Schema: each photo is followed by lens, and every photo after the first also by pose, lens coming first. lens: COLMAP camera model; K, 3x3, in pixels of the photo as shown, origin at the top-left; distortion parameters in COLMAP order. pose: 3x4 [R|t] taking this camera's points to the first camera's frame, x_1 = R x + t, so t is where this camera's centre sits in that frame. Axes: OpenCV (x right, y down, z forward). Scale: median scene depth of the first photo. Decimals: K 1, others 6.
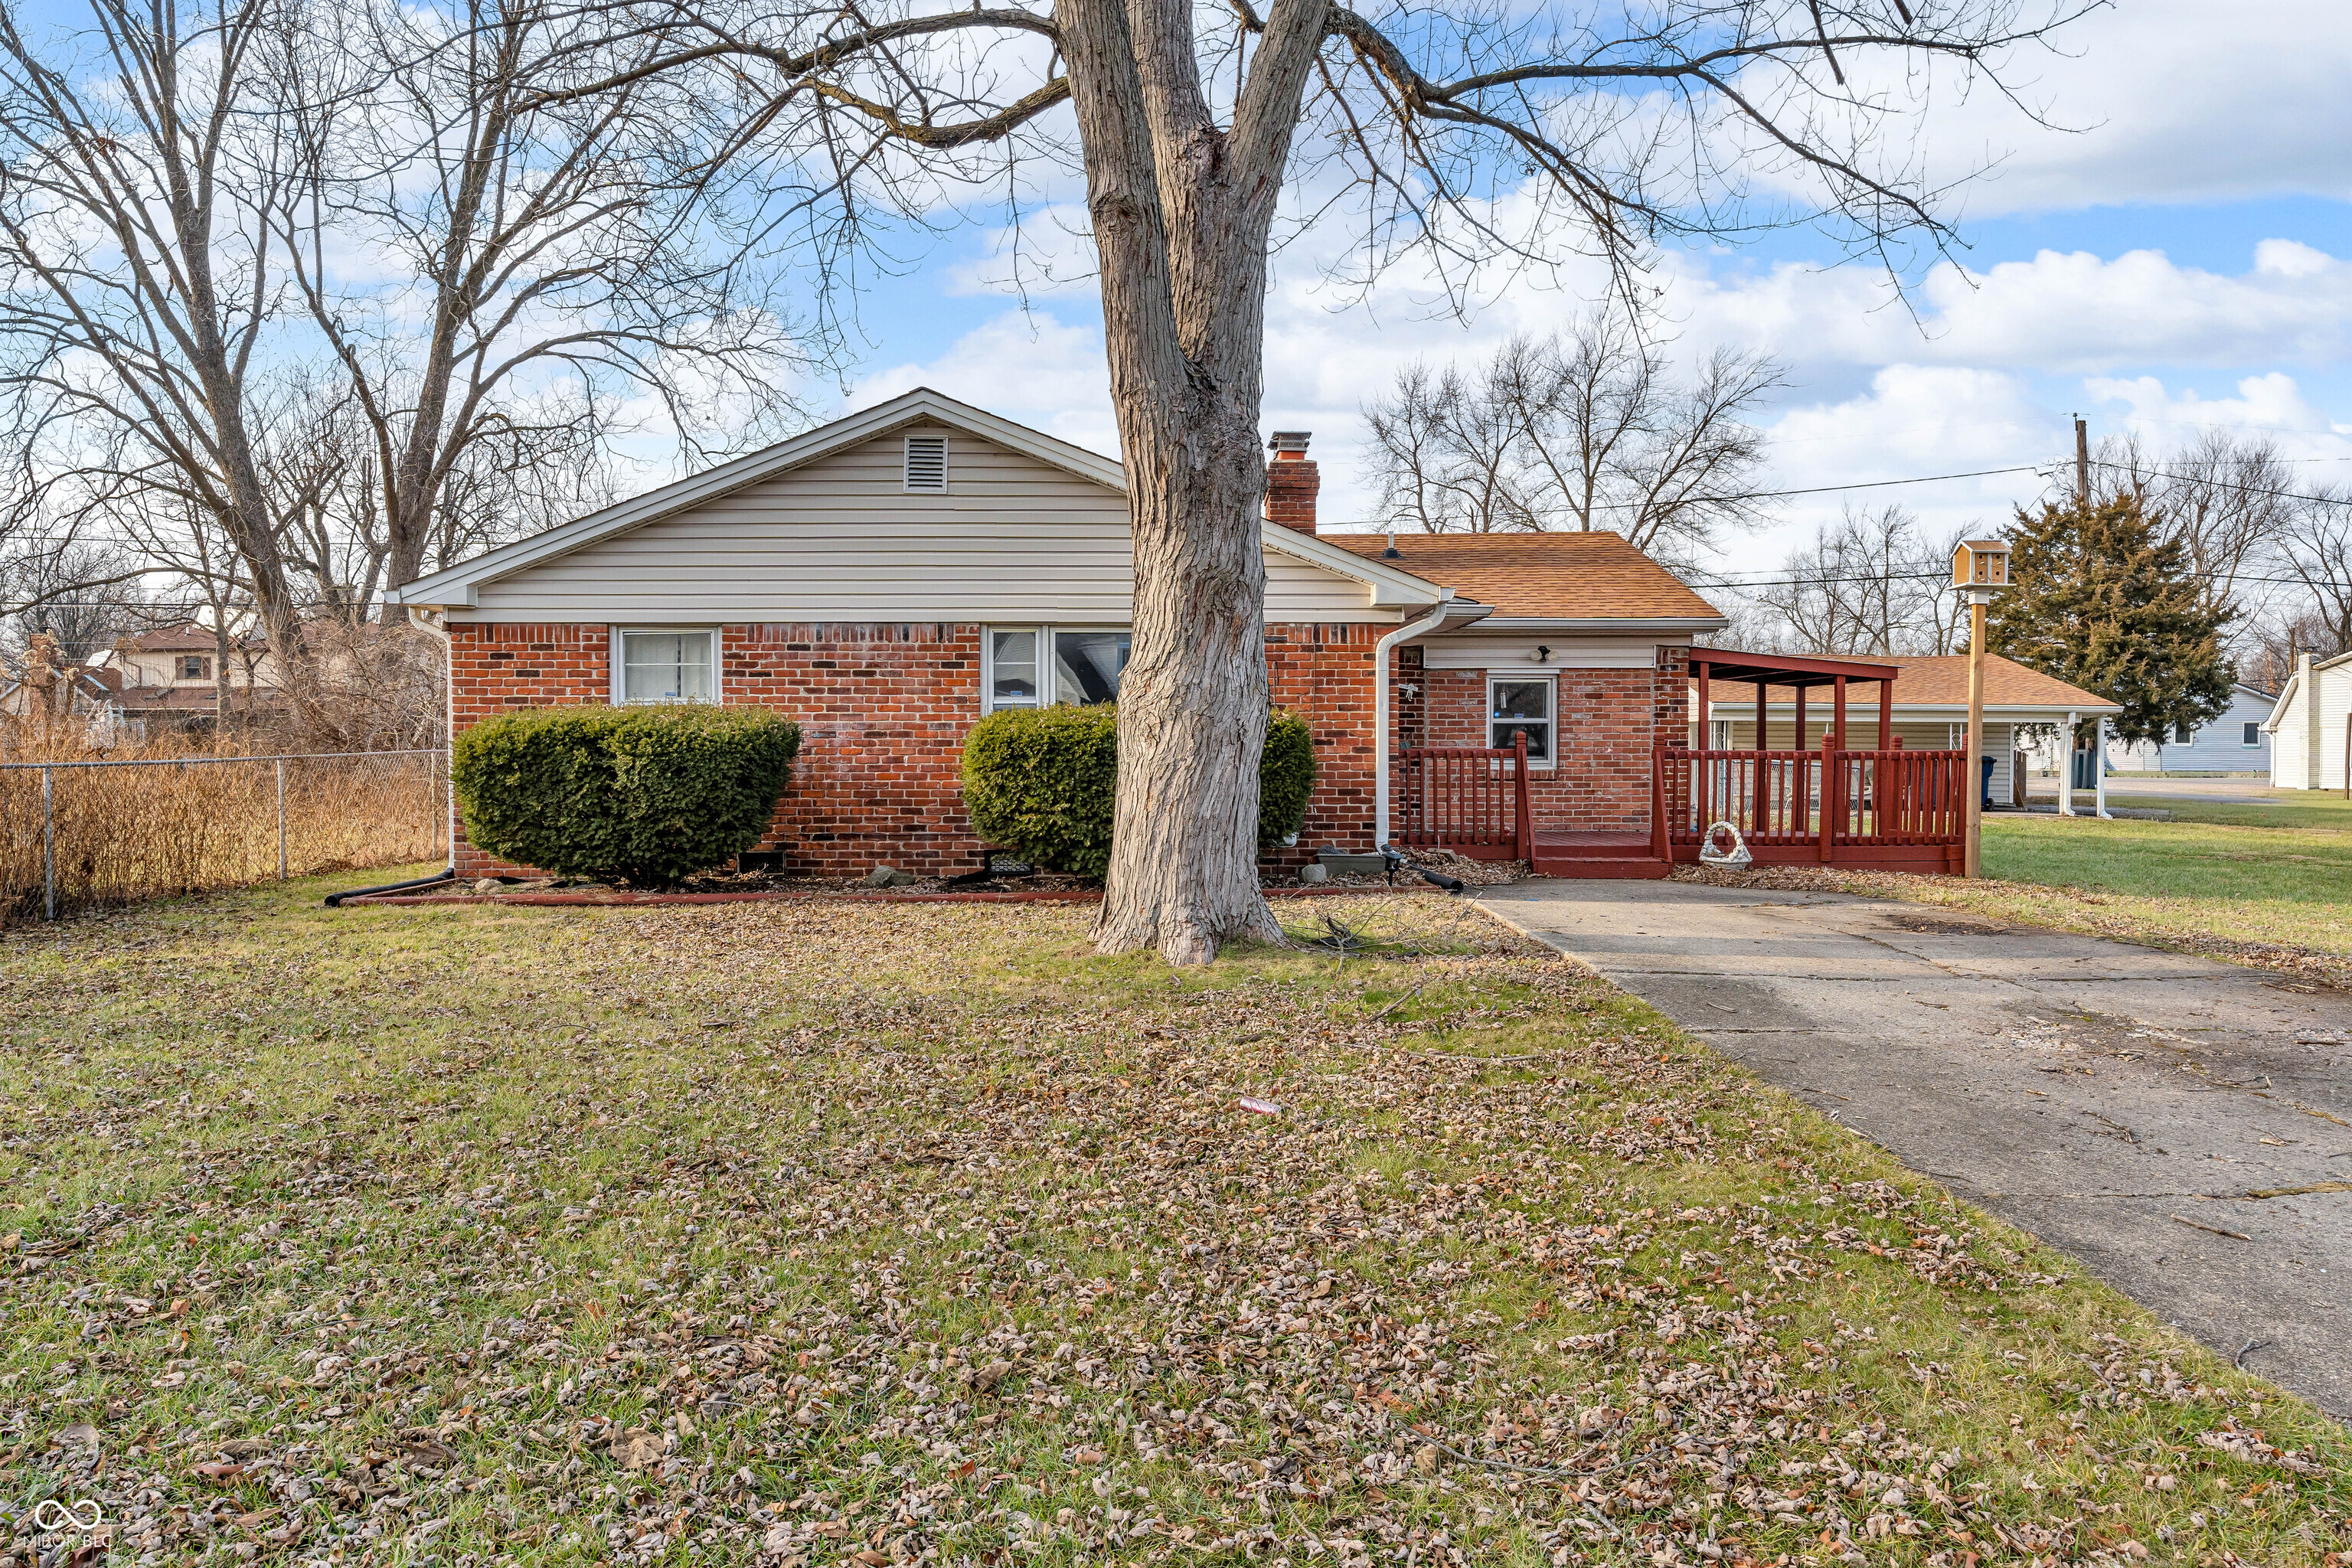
lens RADIAL K [[1574.1, 0, 1183.8], [0, 1574.1, 833.7], [0, 0, 1]] dist [-0.007017, 0.017575]
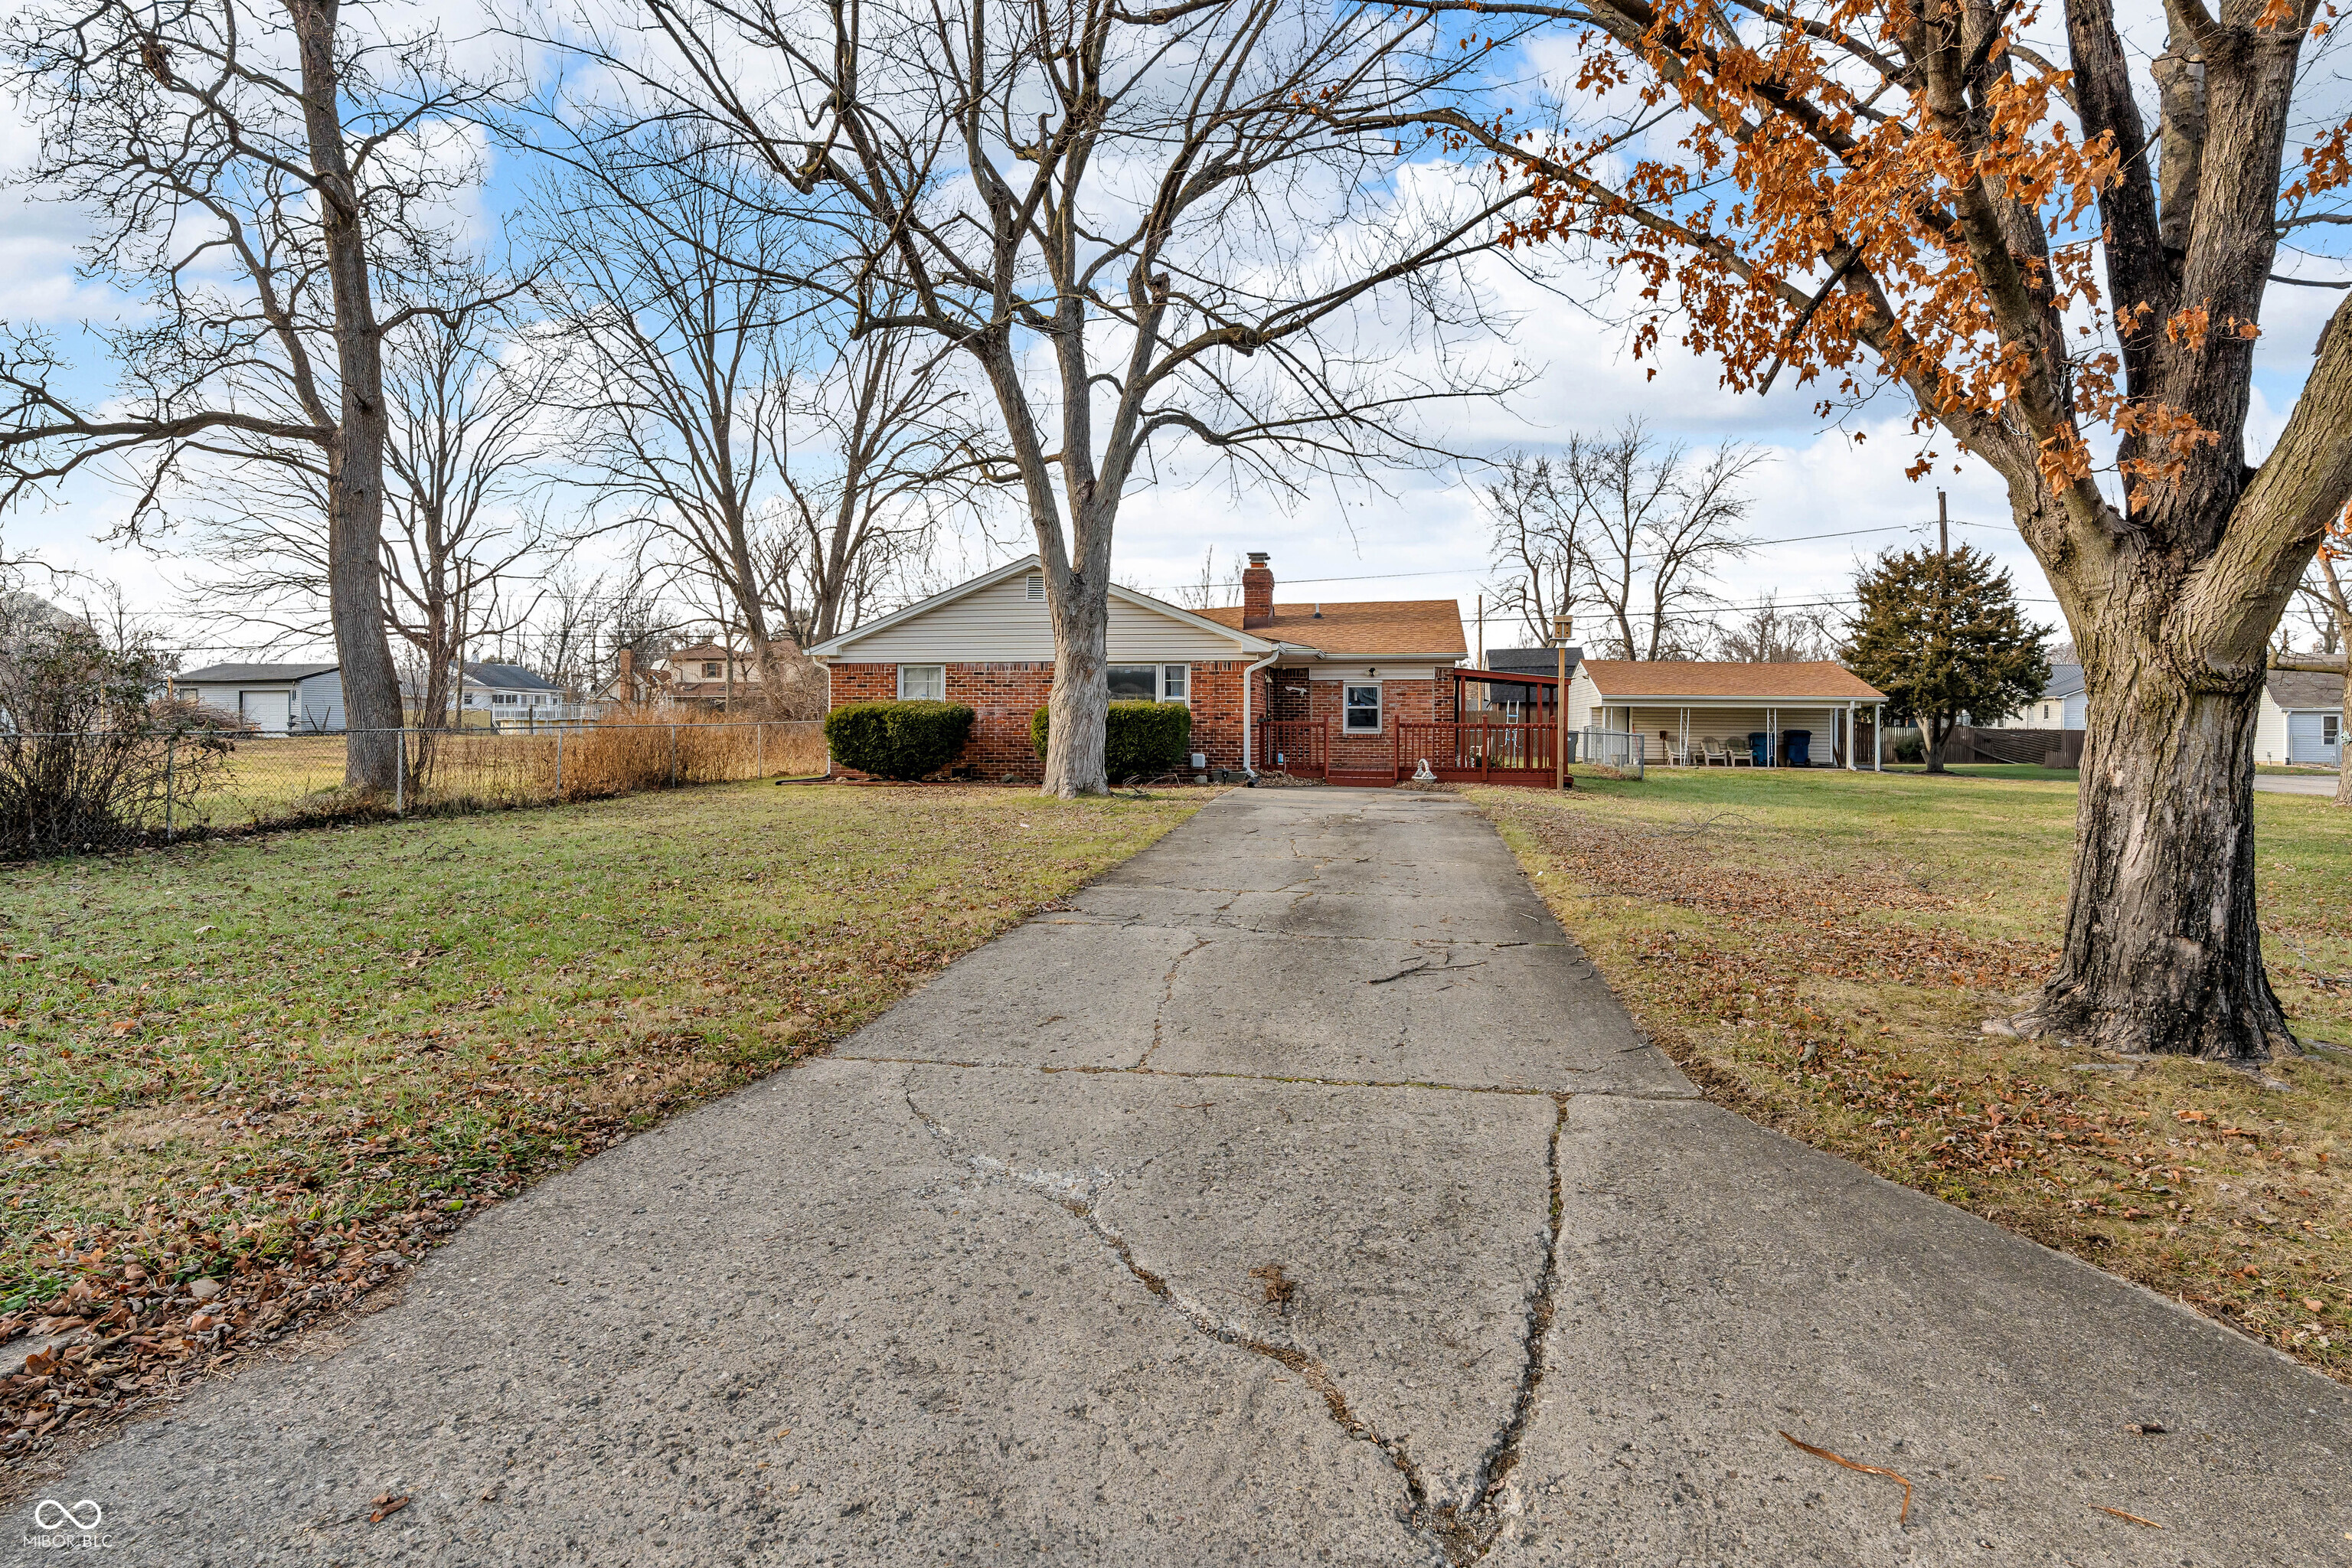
lens RADIAL K [[1224.1, 0, 1176.0], [0, 1224.1, 784.0], [0, 0, 1]] dist [0.000524, 0.000182]
pose [[0.981064, 0.014077, -0.193170, 0.156803], [-0.015189, 0.999875, -0.004280, 0.016561], [0.193085, 0.007133, 0.981156, -0.269971]]
